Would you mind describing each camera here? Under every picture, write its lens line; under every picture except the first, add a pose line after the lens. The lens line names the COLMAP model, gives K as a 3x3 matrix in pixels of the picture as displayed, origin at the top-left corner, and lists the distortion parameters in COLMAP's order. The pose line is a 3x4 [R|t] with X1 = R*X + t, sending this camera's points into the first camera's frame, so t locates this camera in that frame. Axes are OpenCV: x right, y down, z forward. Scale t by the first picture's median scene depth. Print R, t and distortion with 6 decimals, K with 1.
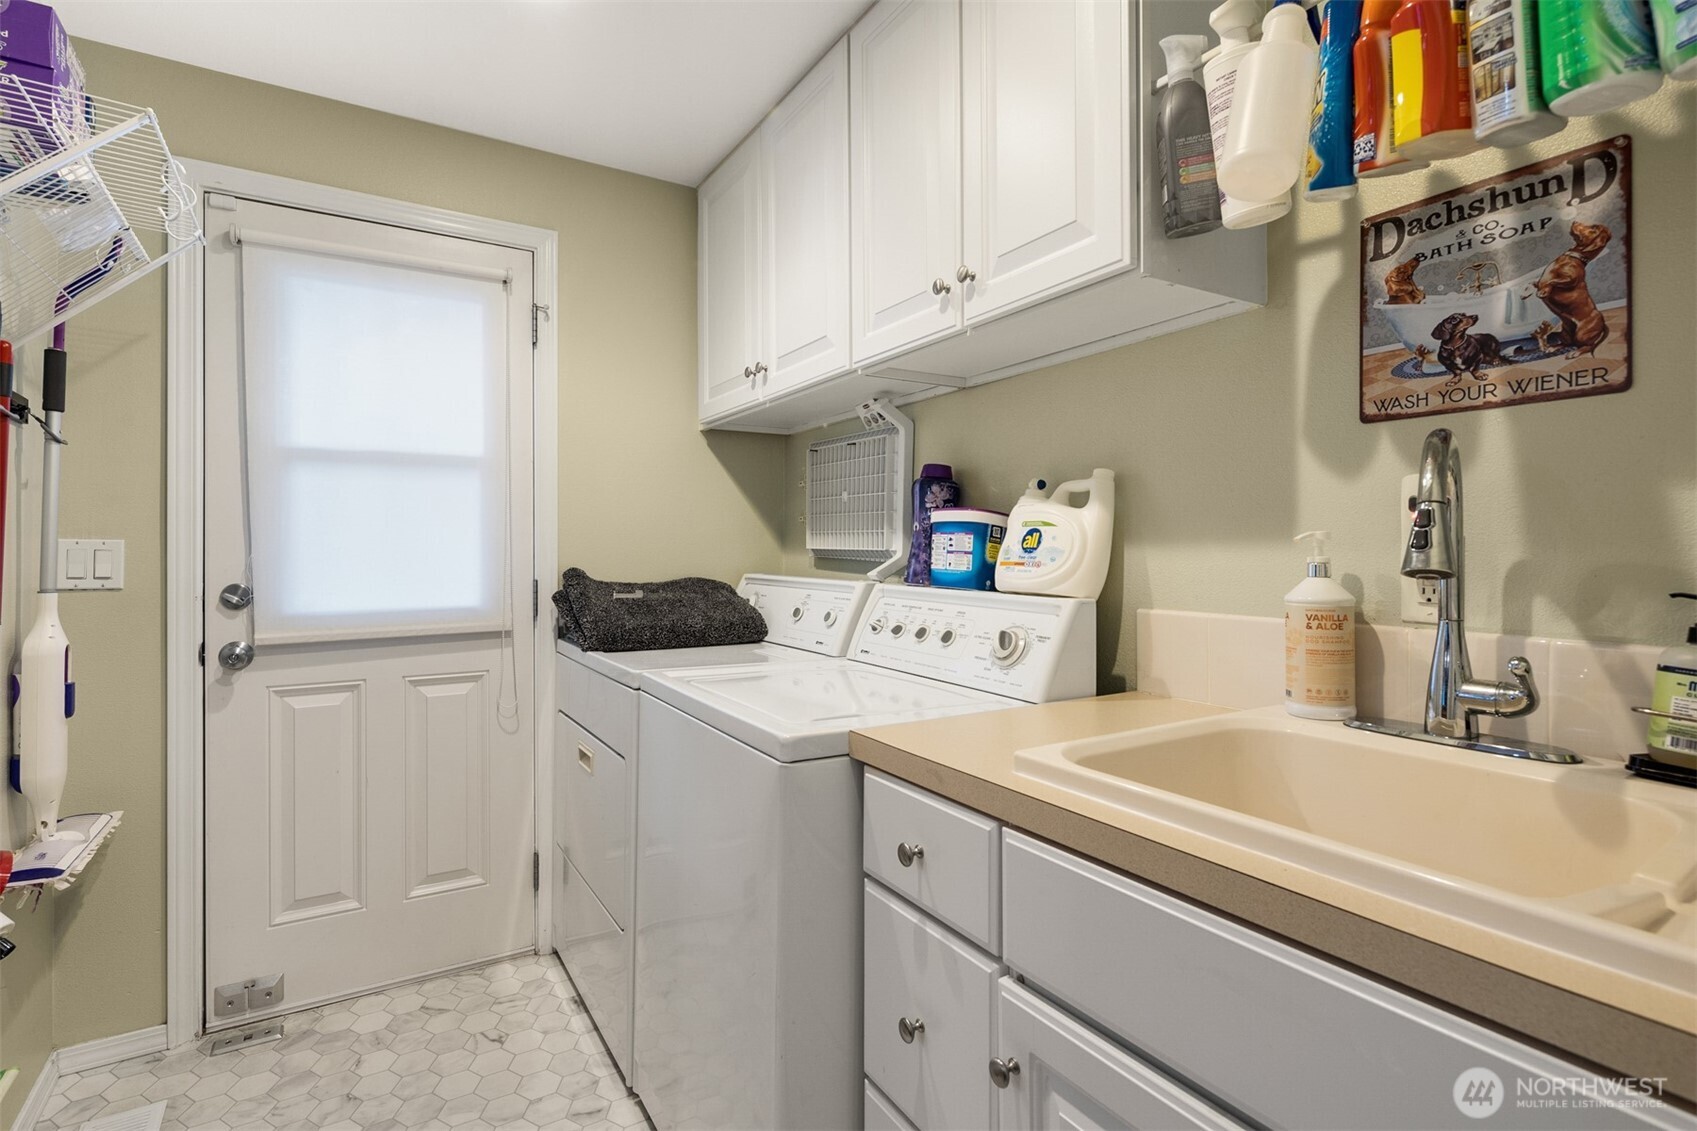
lens RADIAL K [[819.1, 0, 847.4], [0, 819.1, 557.1], [0, 0, 1]] dist [0.003783, -0.004244]
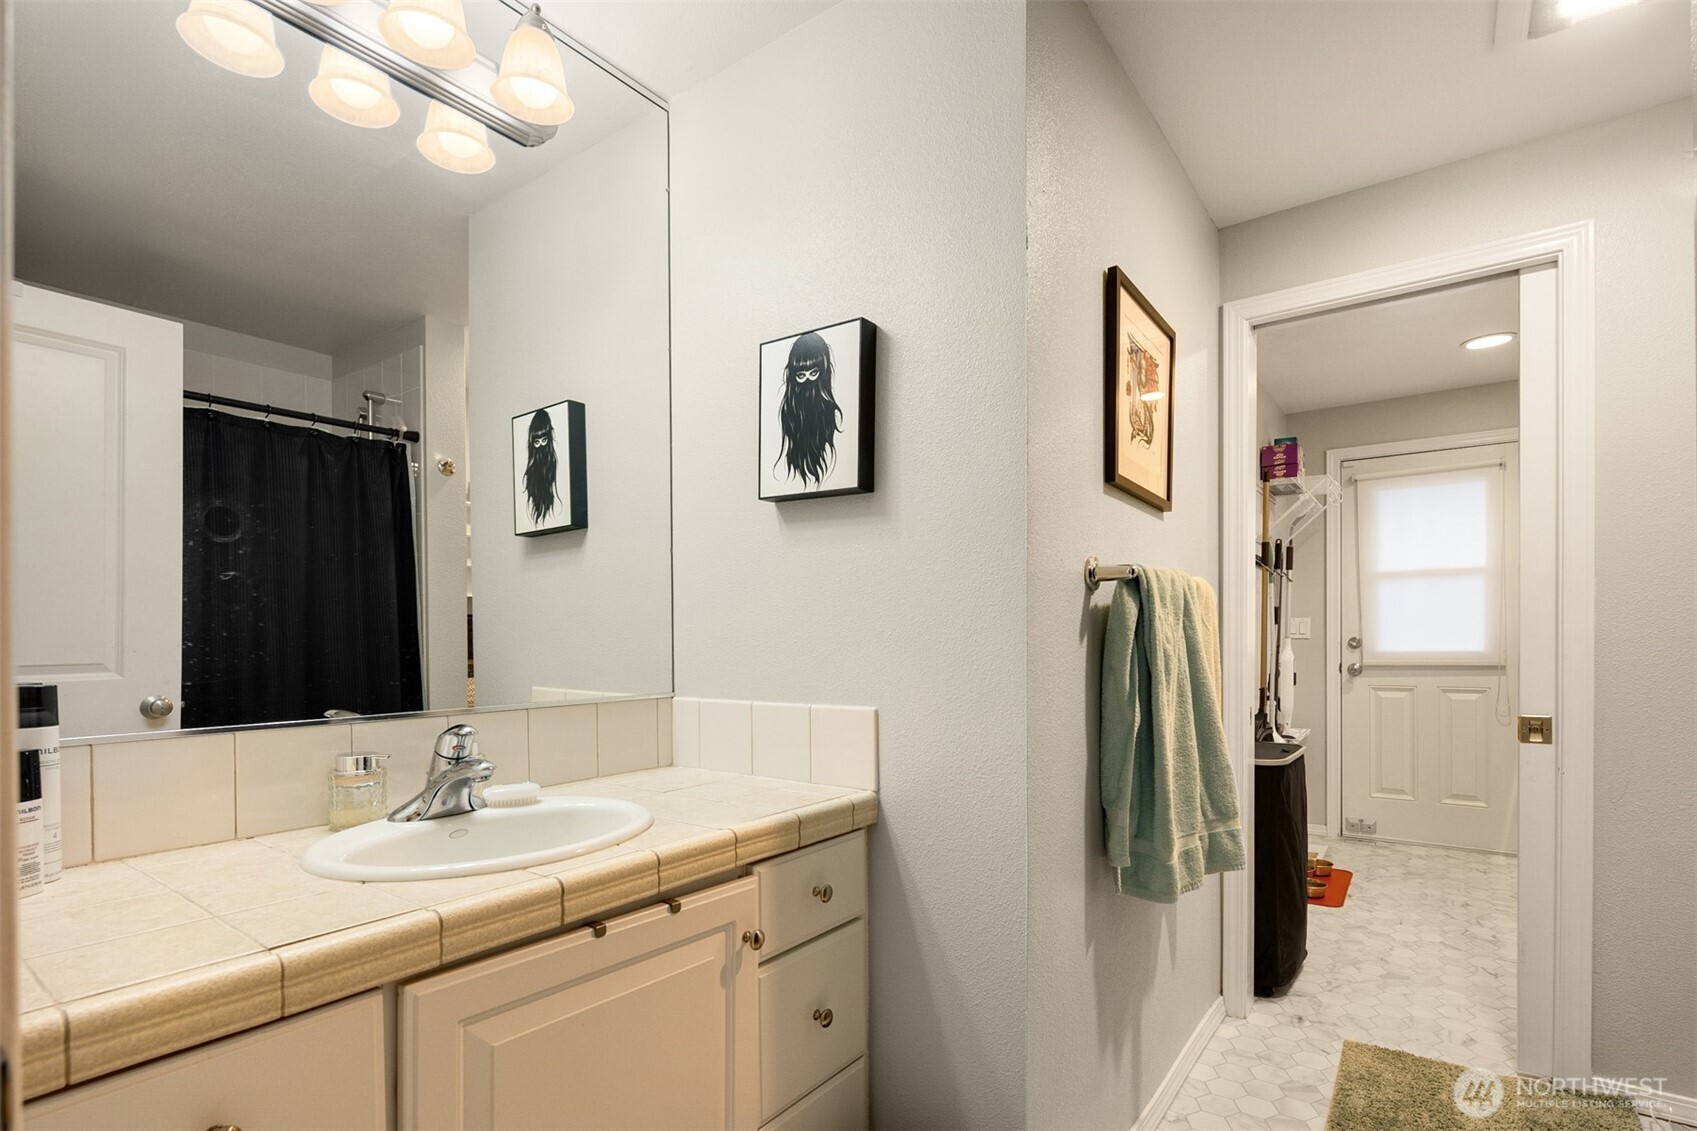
lens RADIAL K [[819.1, 0, 841.4], [0, 819.1, 638.1], [0, 0, 1]] dist [0.003783, -0.004244]
pose [[0.363424, 0.000383, -0.931624, 0.799981], [0.003288, 0.999993, 0.001694, 0.027121], [0.931618, -0.003679, 0.363420, -1.078524]]
